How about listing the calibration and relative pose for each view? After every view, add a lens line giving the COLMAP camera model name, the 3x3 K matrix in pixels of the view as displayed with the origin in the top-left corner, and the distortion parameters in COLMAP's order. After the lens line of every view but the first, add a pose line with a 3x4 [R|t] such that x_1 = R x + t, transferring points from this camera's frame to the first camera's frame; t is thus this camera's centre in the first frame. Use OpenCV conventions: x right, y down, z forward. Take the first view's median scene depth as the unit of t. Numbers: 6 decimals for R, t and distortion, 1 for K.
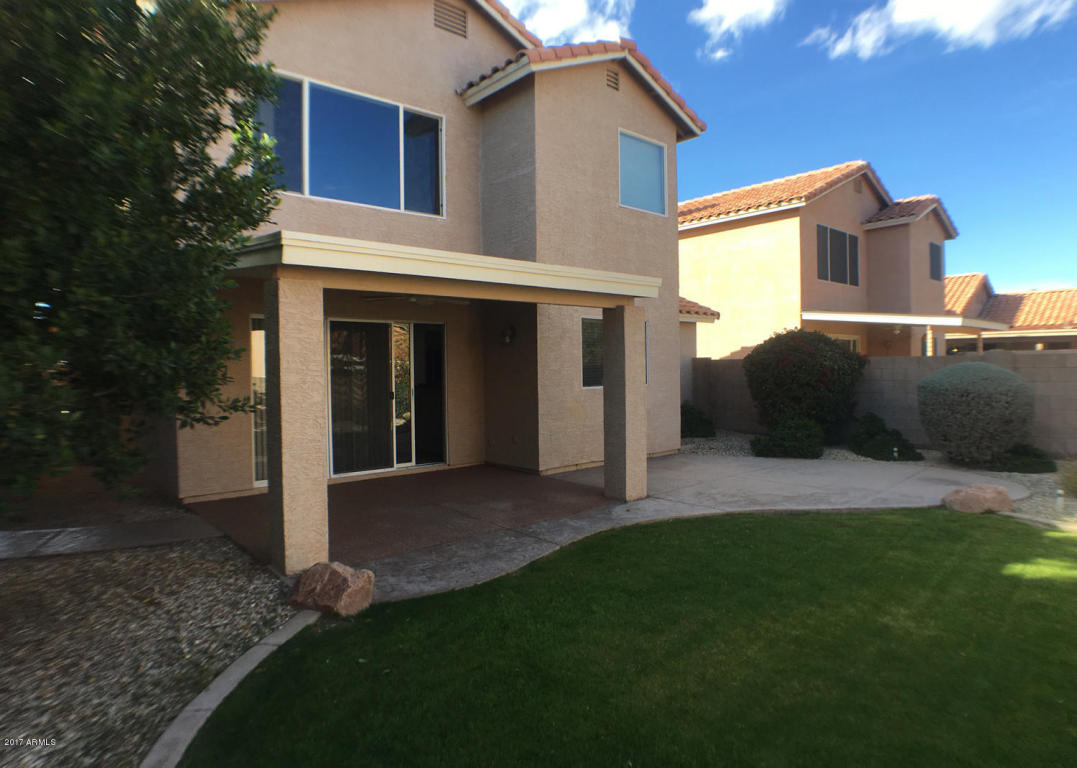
lens RADIAL K [[640.9, 0, 538.3], [0, 640.9, 384.4], [0, 0, 1]] dist [-0.076240, 0.000521]
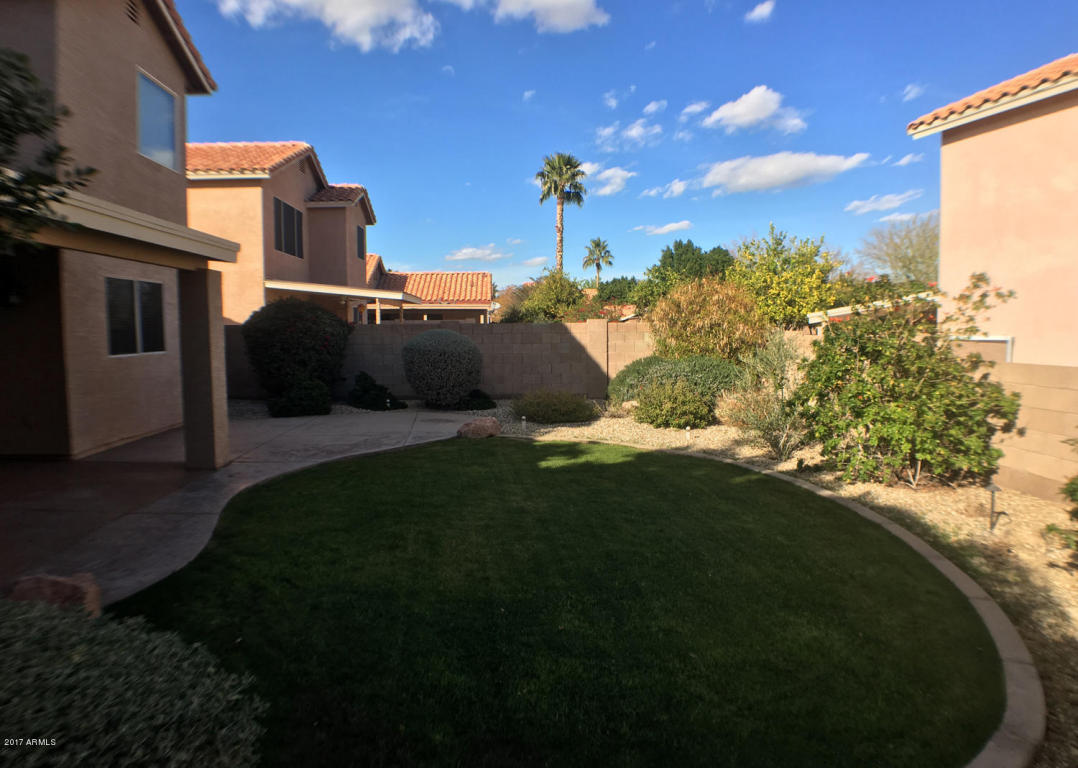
lens RADIAL K [[641.5, 0, 539.0], [0, 641.5, 382.3], [0, 0, 1]] dist [-0.076240, 0.000521]
pose [[0.596787, -0.054529, 0.800545, -0.155658], [0.014626, 0.998262, 0.057093, 0.000876], [-0.802267, -0.022364, 0.596547, 0.012207]]
